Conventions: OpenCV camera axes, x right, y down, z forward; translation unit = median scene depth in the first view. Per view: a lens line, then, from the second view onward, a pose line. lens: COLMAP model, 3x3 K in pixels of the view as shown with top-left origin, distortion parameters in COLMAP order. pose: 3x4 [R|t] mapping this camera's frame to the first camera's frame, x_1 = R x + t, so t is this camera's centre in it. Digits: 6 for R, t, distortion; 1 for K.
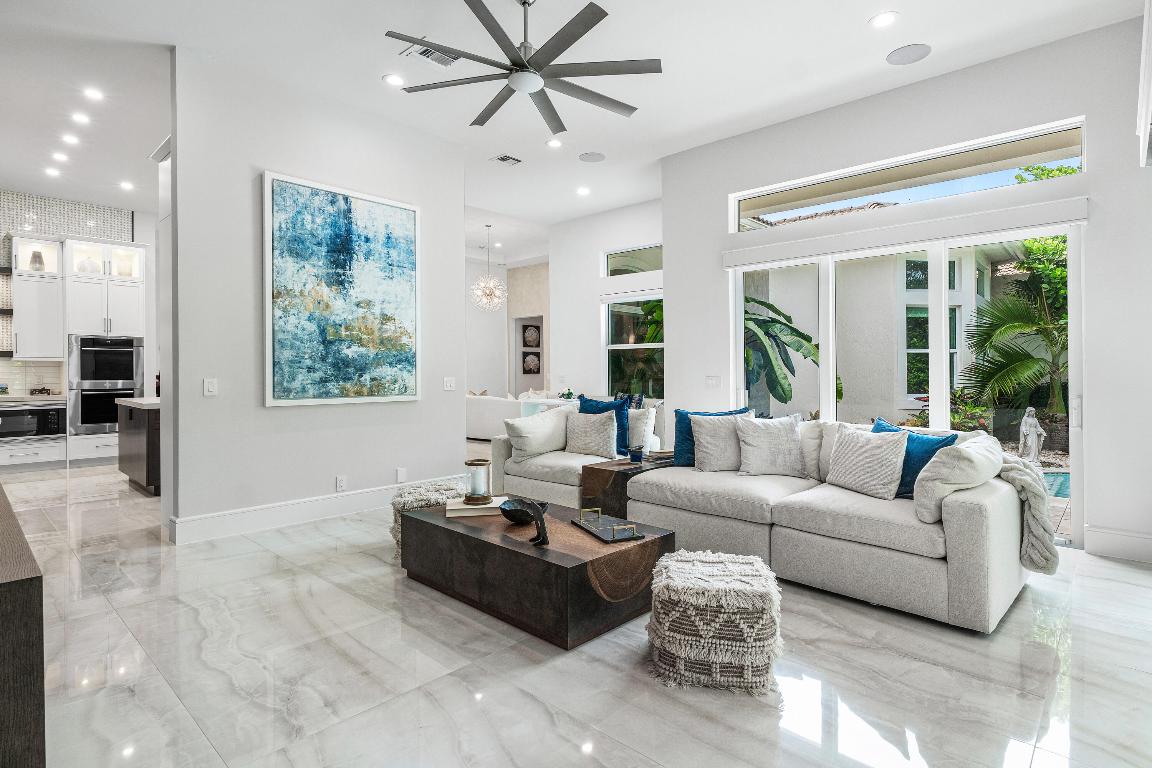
lens RADIAL K [[570.1, 0, 553.6], [0, 570.1, 371.5], [0, 0, 1]] dist [0.003408, -0.000377]
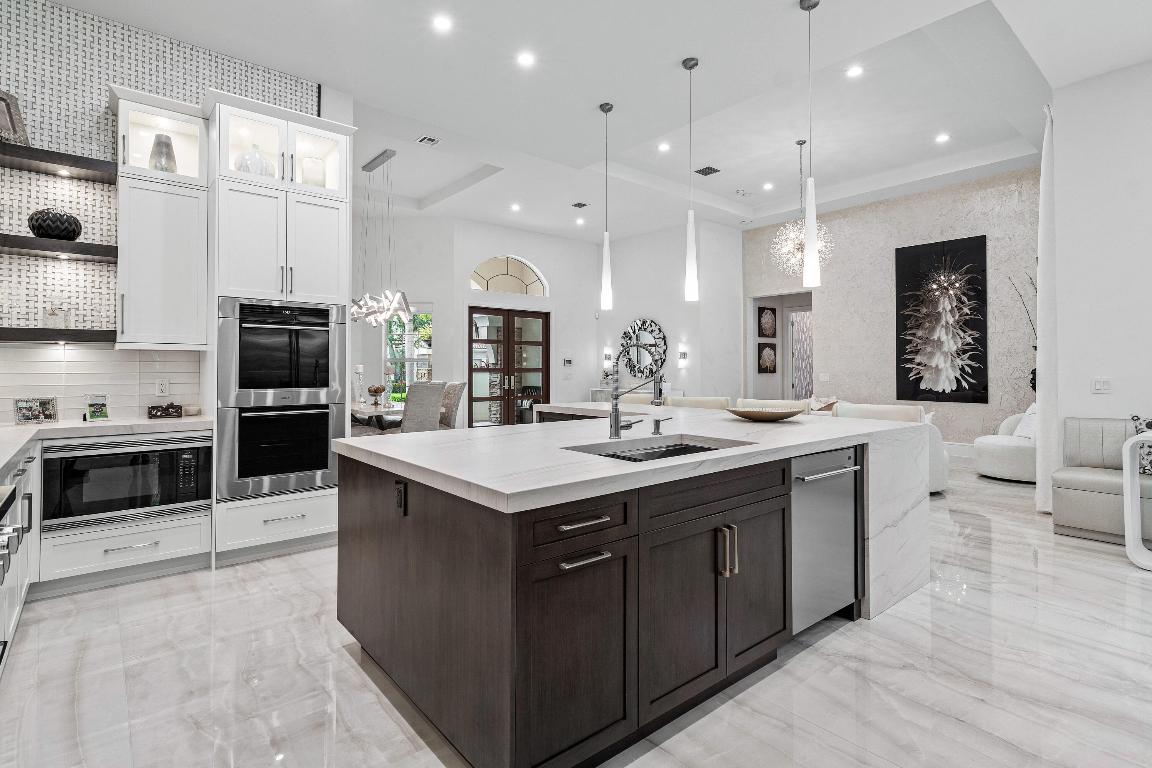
lens RADIAL K [[570.1, 0, 556.8], [0, 570.1, 358.3], [0, 0, 1]] dist [0.003408, -0.000377]
pose [[0.991040, -0.003076, -0.133529, -0.486331], [0.000363, 0.999793, -0.020334, -0.001307], [0.133563, 0.020103, 0.990836, 0.543839]]
